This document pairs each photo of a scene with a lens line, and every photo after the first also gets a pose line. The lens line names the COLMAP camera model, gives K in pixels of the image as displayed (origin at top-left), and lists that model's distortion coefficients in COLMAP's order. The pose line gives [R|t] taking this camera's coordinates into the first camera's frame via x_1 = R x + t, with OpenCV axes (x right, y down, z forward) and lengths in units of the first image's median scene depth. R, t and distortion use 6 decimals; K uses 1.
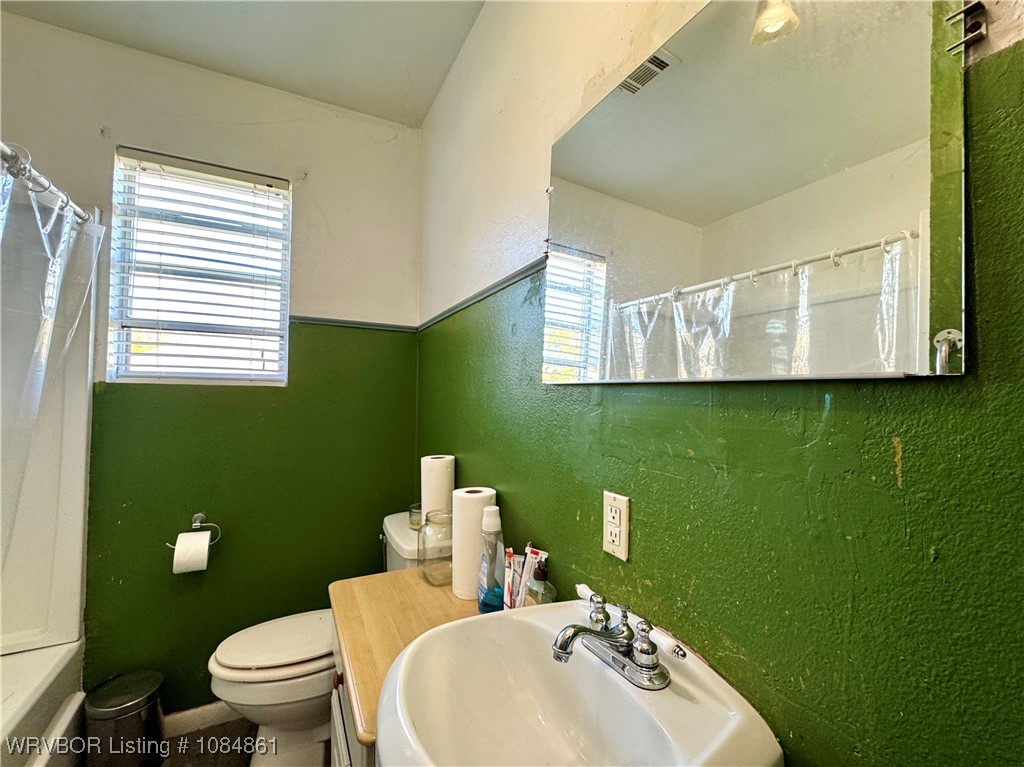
lens RADIAL K [[409.9, 0, 510.2], [0, 409.9, 383.0], [0, 0, 1]] dist [-0.000072, 0.000093]
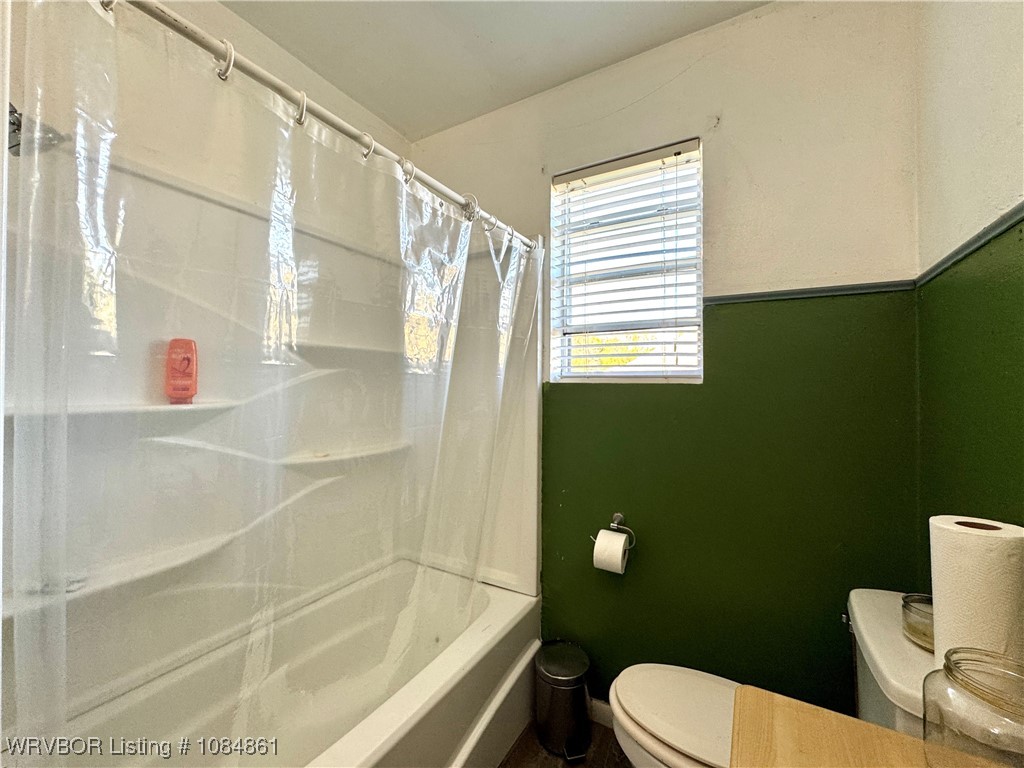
lens RADIAL K [[409.9, 0, 510.2], [0, 409.9, 383.5], [0, 0, 1]] dist [-0.000072, 0.000093]
pose [[0.531588, -0.013223, -0.846900, -0.056236], [0.024904, 0.999690, 0.000024, -0.001921], [0.846637, -0.021104, 0.531753, 0.271551]]
